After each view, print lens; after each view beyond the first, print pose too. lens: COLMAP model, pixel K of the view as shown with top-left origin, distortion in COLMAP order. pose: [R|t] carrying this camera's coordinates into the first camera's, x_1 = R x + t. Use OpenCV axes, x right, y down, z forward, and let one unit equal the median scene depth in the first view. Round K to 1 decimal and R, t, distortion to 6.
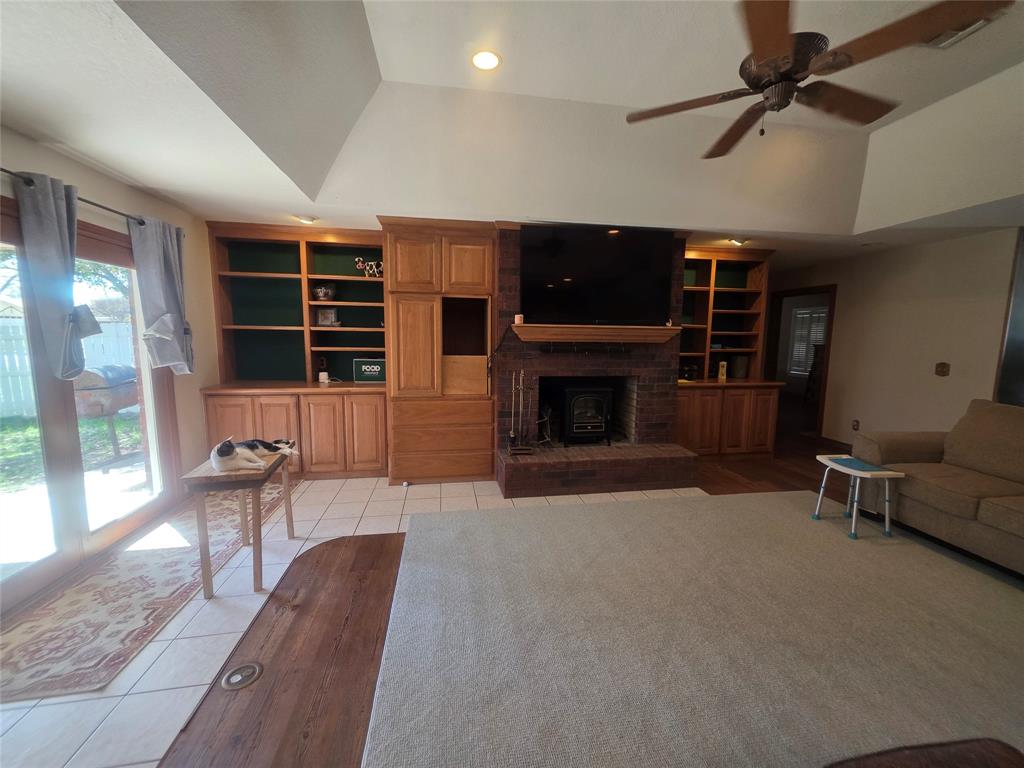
lens RADIAL K [[411.7, 0, 512.0], [0, 411.7, 384.0], [0, 0, 1]] dist [0.006405, -0.000849]
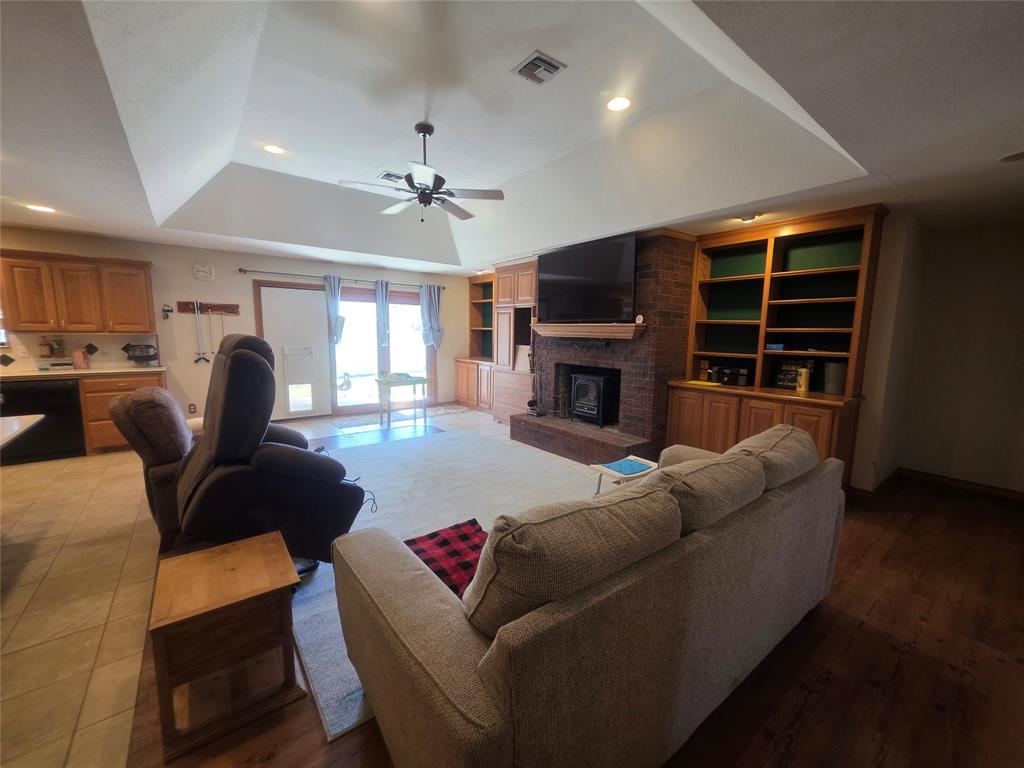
lens RADIAL K [[411.7, 0, 512.0], [0, 411.7, 384.0], [0, 0, 1]] dist [0.006405, -0.000849]
pose [[0.472980, 0.108505, -0.874366, 1.002157], [-0.113721, 0.991605, 0.061537, -0.013416], [0.873703, 0.070328, 0.481349, 0.198503]]
